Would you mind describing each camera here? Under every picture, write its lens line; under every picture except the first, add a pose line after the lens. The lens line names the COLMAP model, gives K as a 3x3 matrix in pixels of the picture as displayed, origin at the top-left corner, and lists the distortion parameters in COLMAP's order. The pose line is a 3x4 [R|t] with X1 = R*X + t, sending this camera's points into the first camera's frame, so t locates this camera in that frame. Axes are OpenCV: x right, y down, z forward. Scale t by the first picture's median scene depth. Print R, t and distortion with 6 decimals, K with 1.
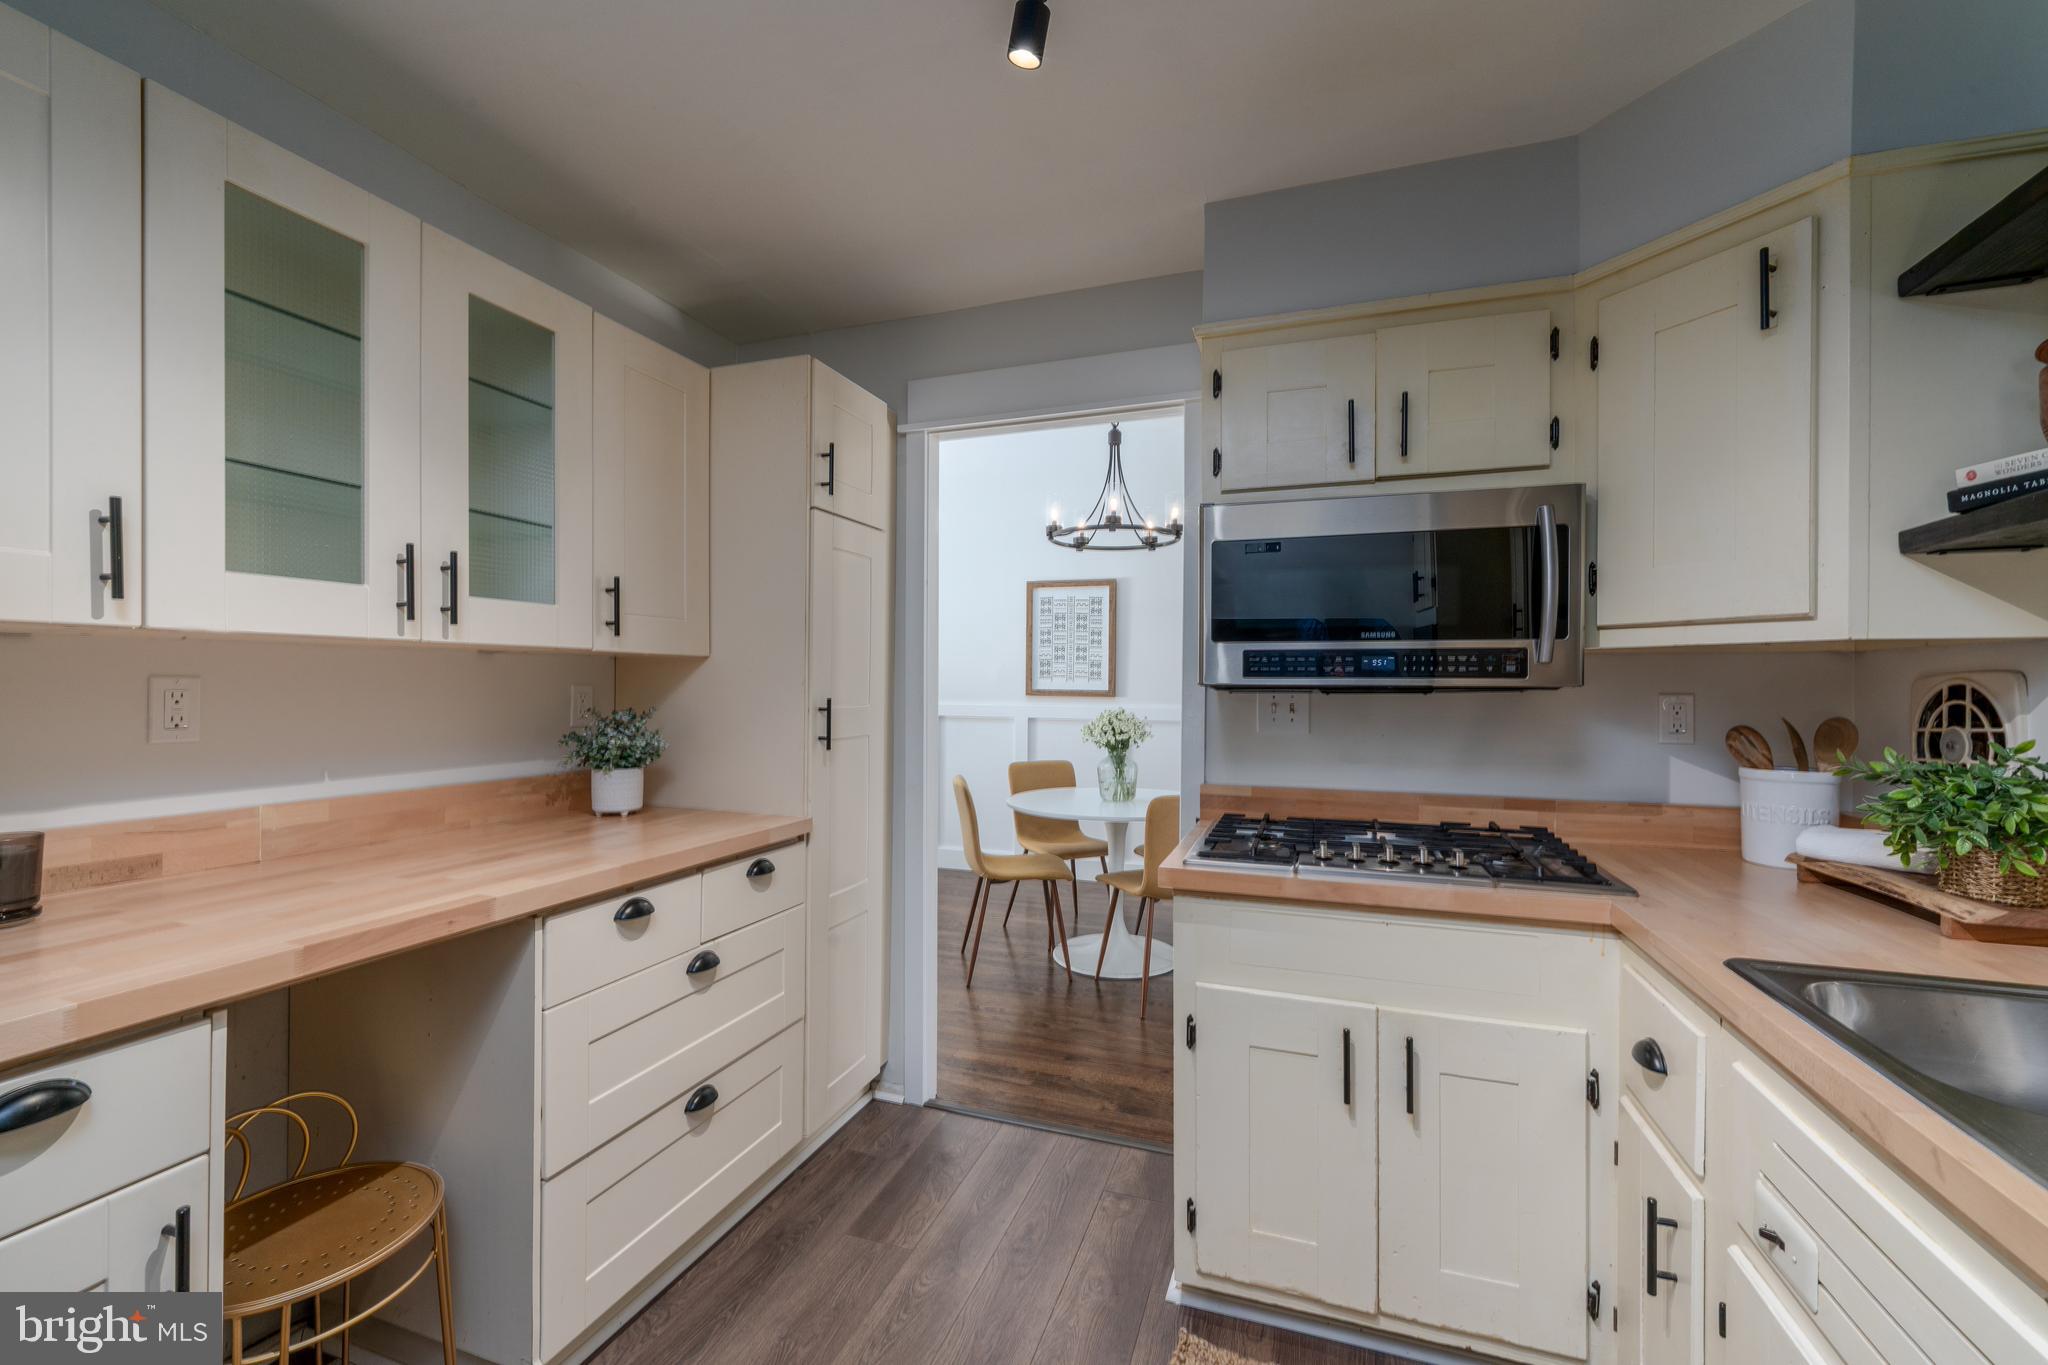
lens RADIAL K [[842.1, 0, 1042.2], [0, 842.1, 684.6], [0, 0, 1]] dist [0.000511, -0.000843]
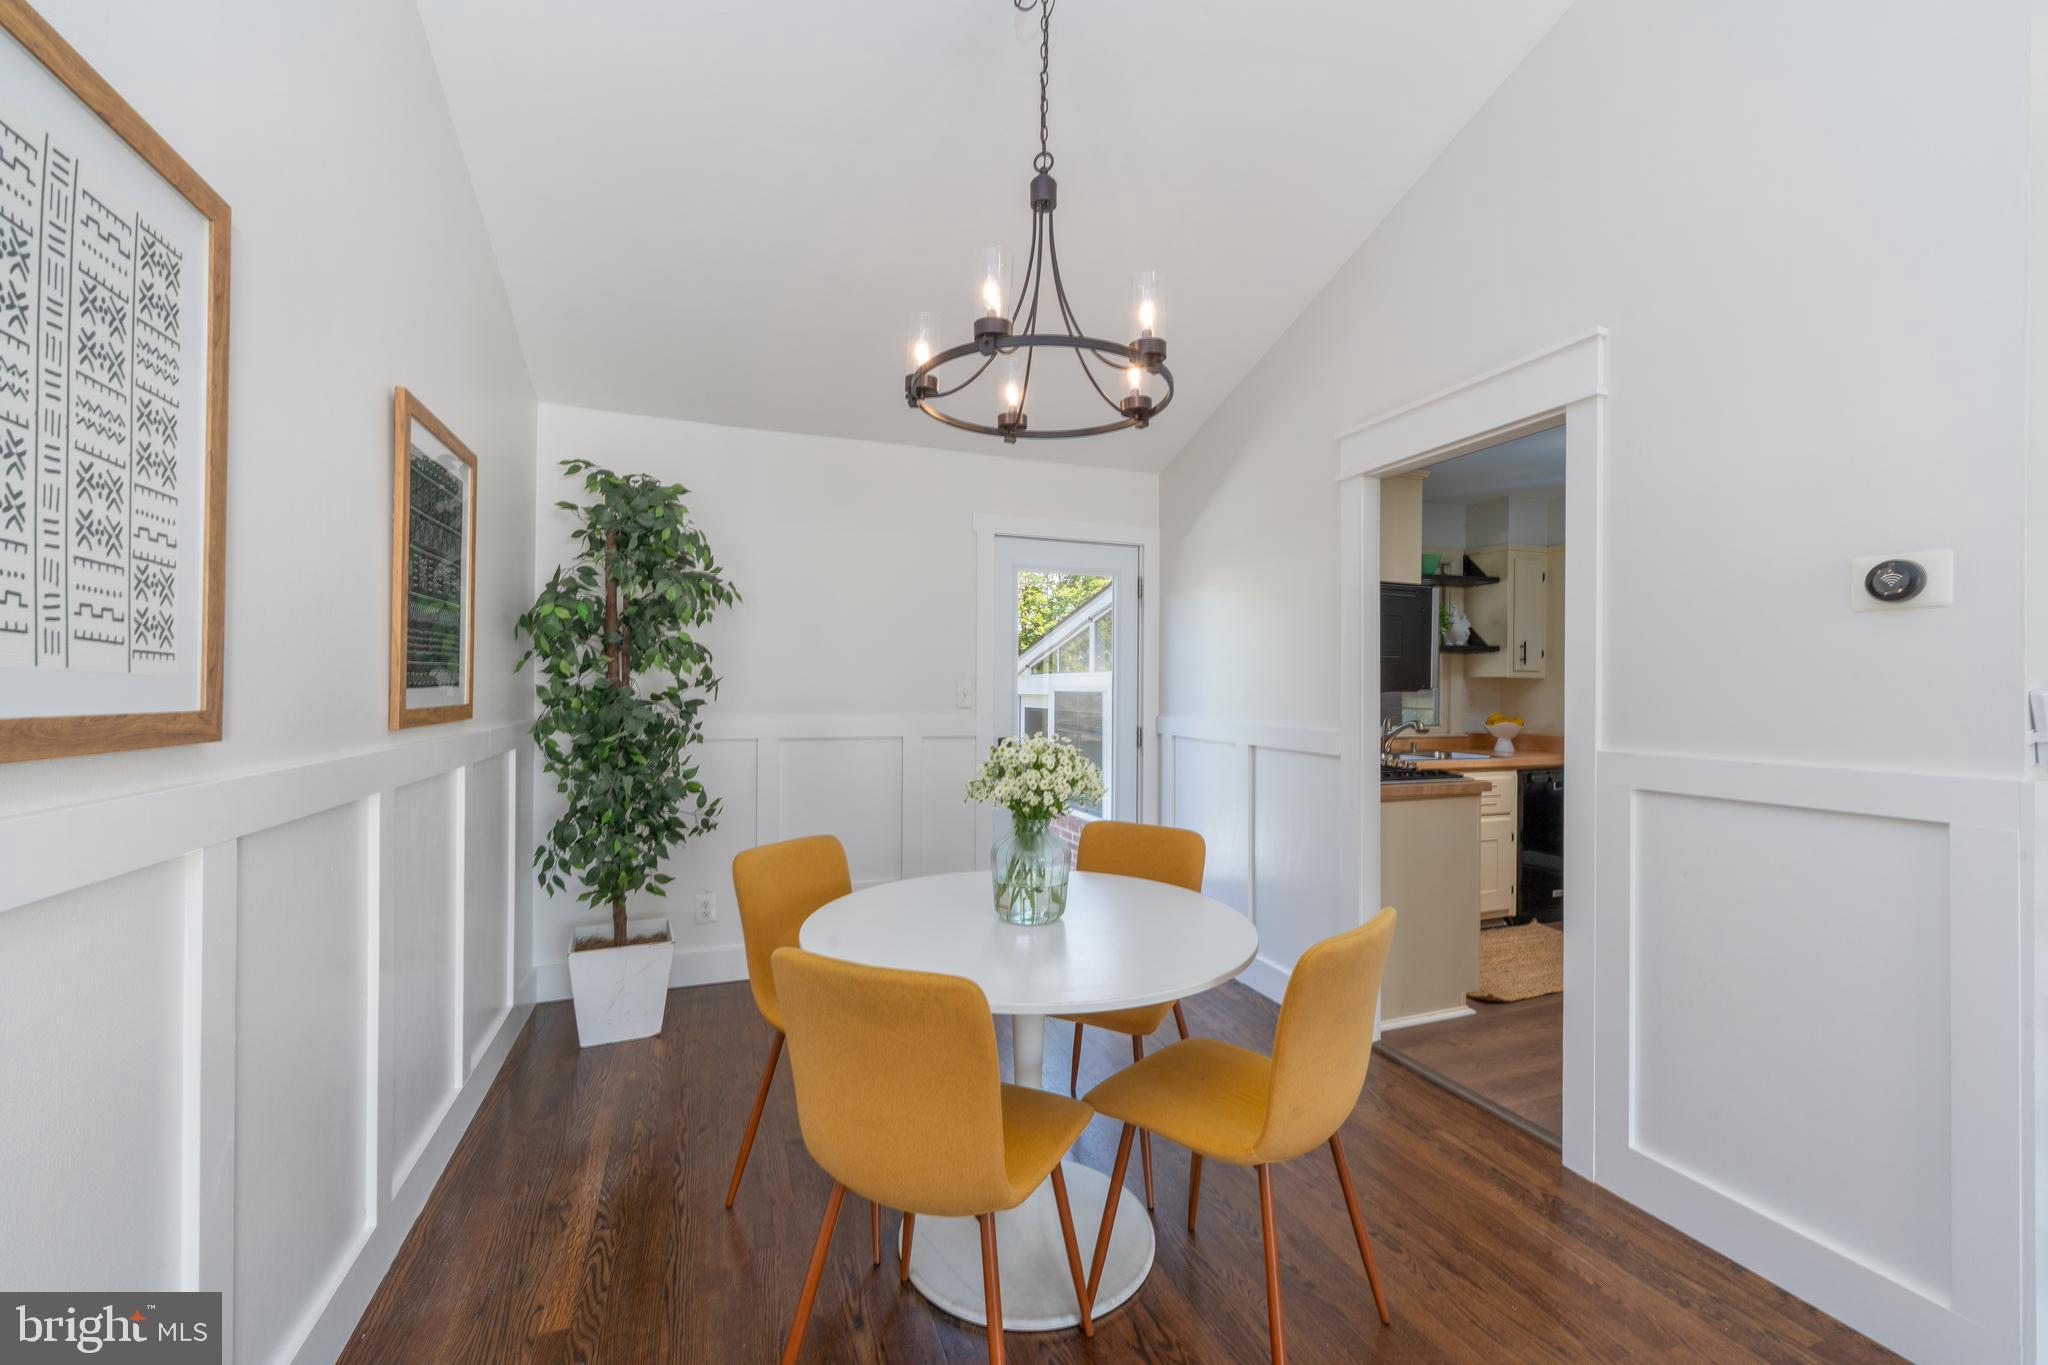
lens RADIAL K [[842.1, 0, 1022.5], [0, 842.1, 694.8], [0, 0, 1]] dist [0.000511, -0.000843]
pose [[-0.631557, -0.013275, 0.775216, -0.622491], [-0.005936, 0.999907, 0.012286, -0.002697], [-0.775307, 0.003158, -0.631577, 2.786397]]
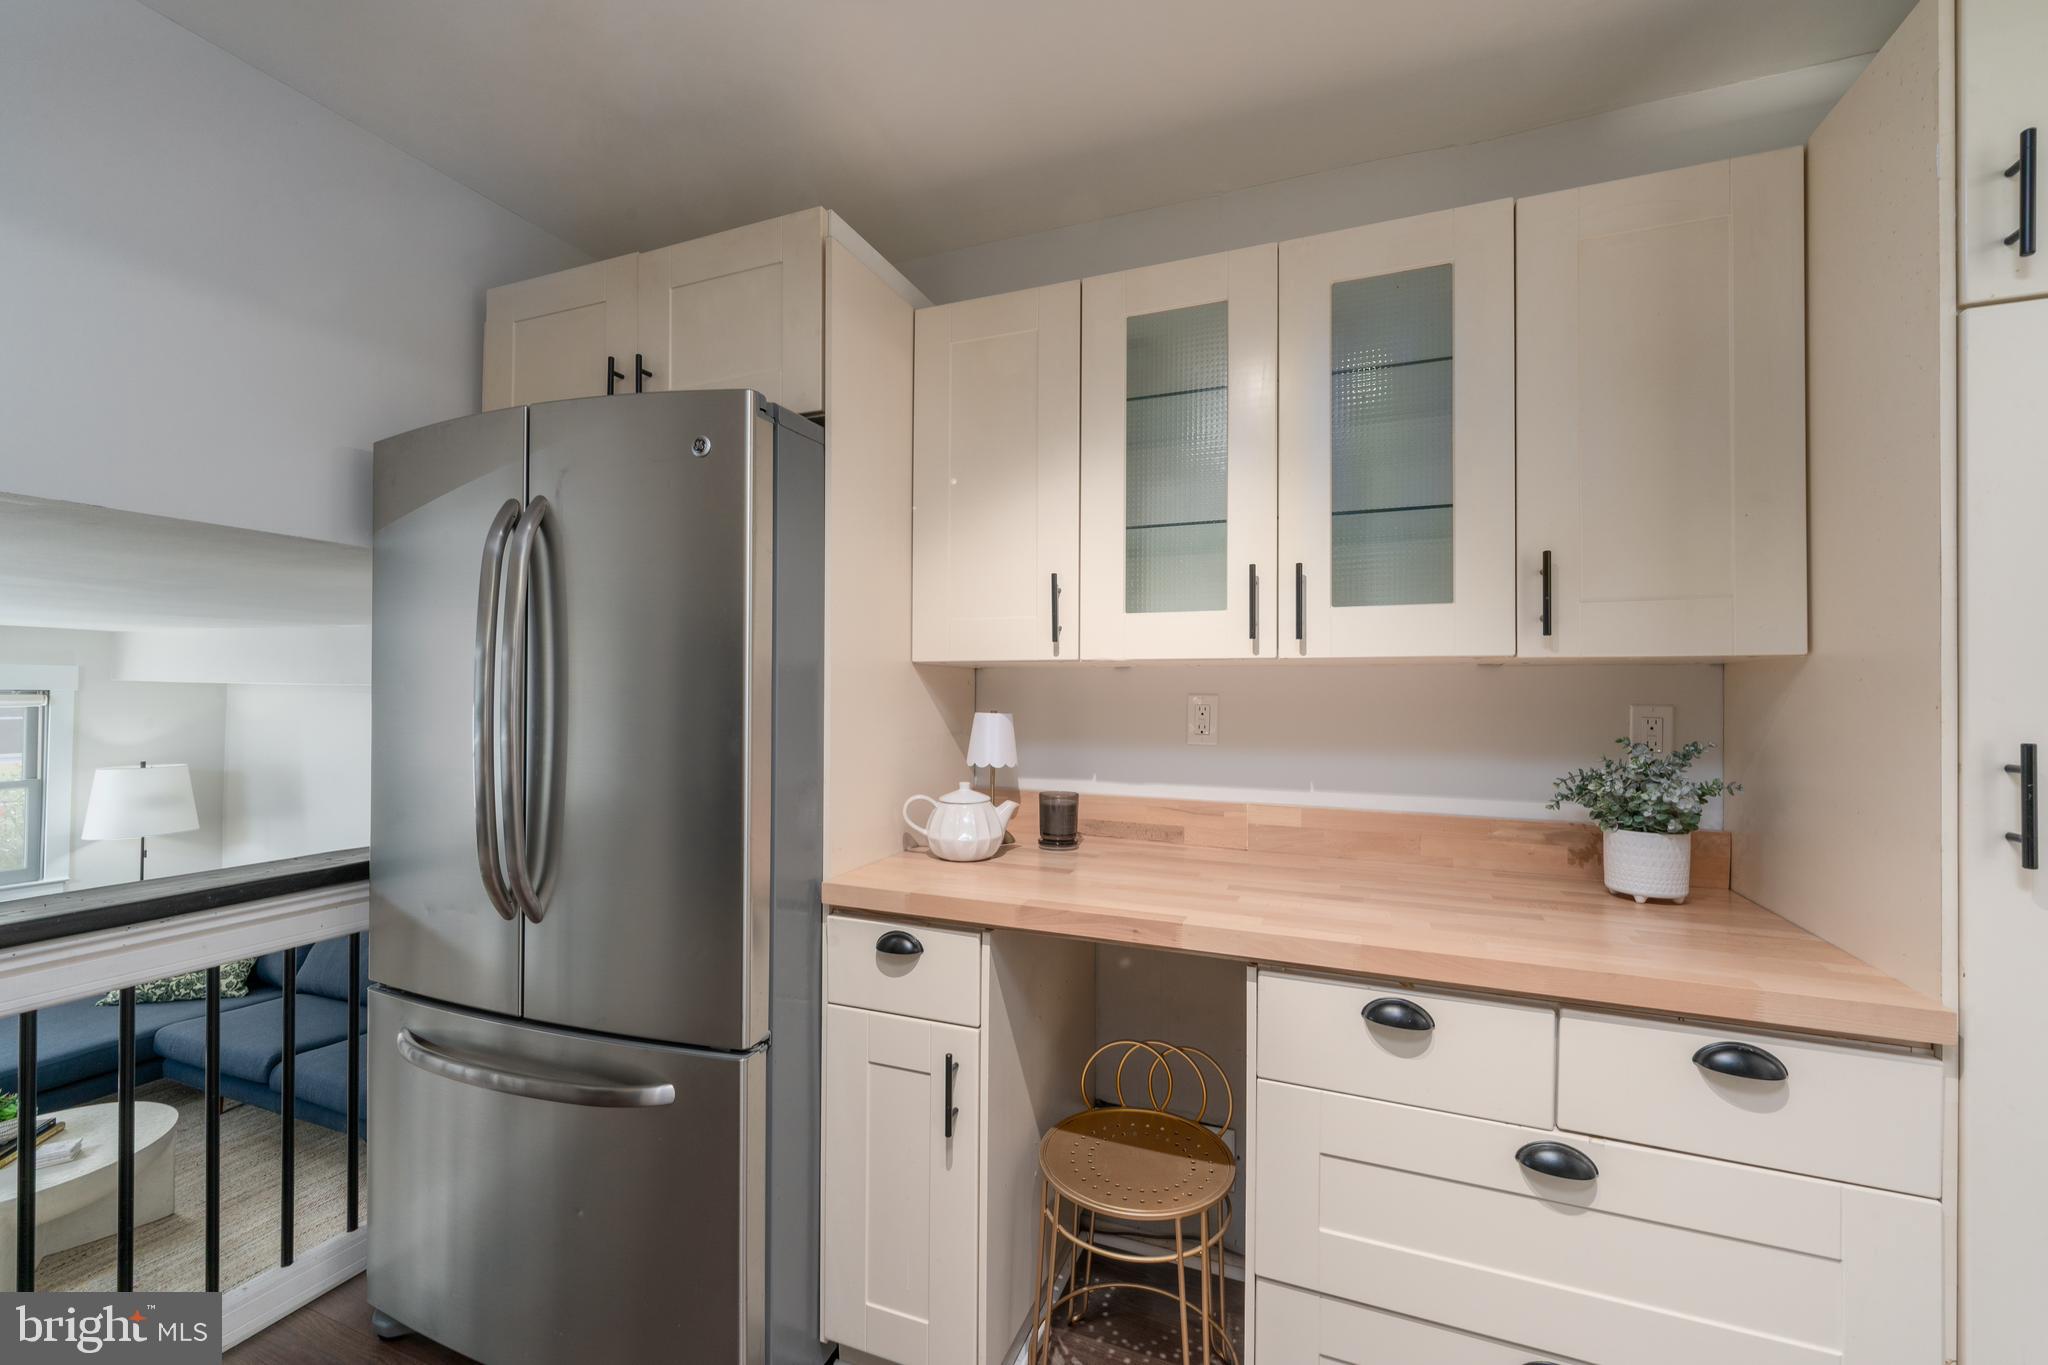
lens RADIAL K [[842.1, 0, 1042.7], [0, 842.1, 684.6], [0, 0, 1]] dist [0.000511, -0.000843]
pose [[-0.061958, -0.015567, -0.997957, 0.225792], [-0.010387, 0.999834, -0.014951, -0.002214], [0.998025, 0.009440, -0.062109, 0.631290]]
